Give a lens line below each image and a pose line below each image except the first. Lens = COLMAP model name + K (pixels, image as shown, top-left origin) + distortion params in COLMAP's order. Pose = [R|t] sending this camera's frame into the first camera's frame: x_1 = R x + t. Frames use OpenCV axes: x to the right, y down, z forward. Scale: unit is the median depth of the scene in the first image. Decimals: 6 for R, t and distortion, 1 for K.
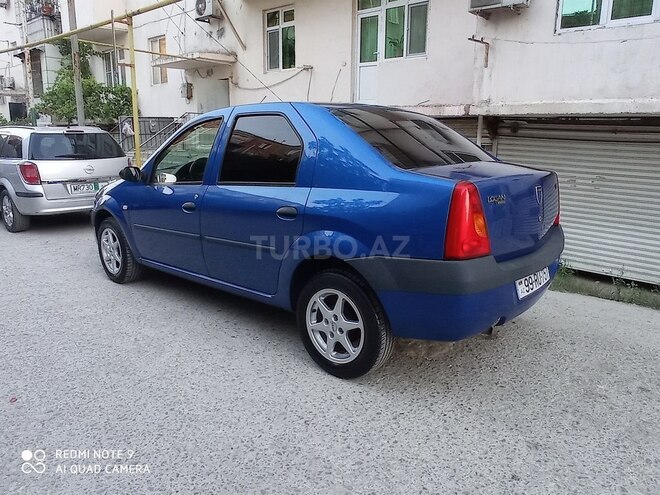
lens RADIAL K [[488.7, 0, 332.2], [0, 488.7, 246.5], [0, 0, 1]] dist [-0.071493, 0.053546]
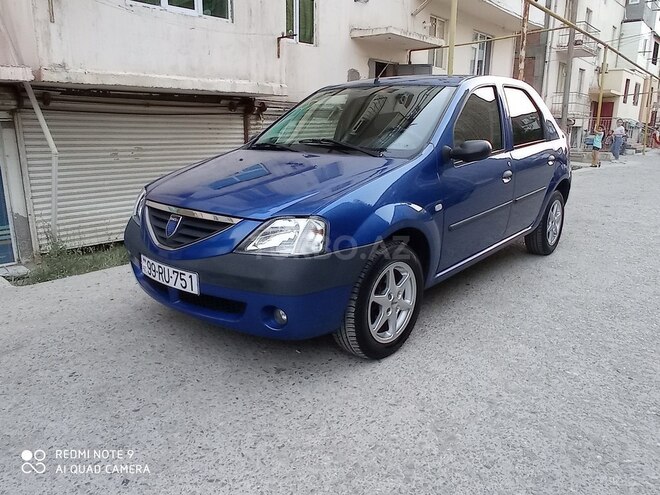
lens RADIAL K [[488.7, 0, 332.2], [0, 488.7, 246.5], [0, 0, 1]] dist [-0.071493, 0.053546]
pose [[-0.009099, -0.257411, 0.966259, -0.935043], [0.215134, 0.943167, 0.253285, -0.198812], [-0.976542, 0.210180, 0.046796, 0.976554]]
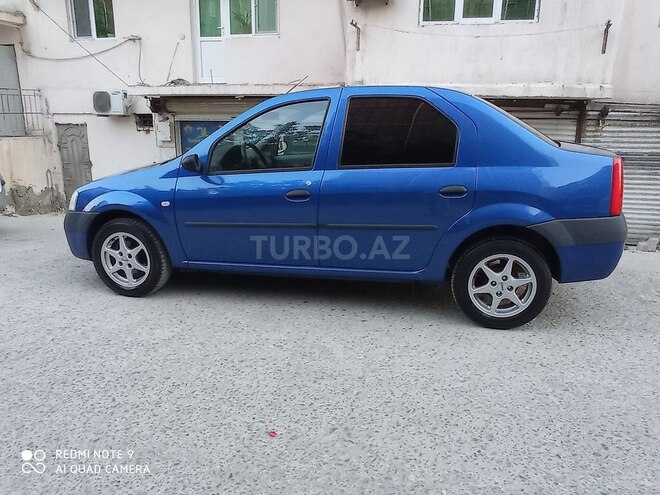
lens RADIAL K [[488.7, 0, 332.2], [0, 488.7, 246.5], [0, 0, 1]] dist [-0.071493, 0.053546]
pose [[0.872257, -0.130196, 0.471399, -0.508160], [0.108545, 0.991410, 0.072970, -0.032993], [-0.476850, -0.012481, 0.878896, 0.106892]]
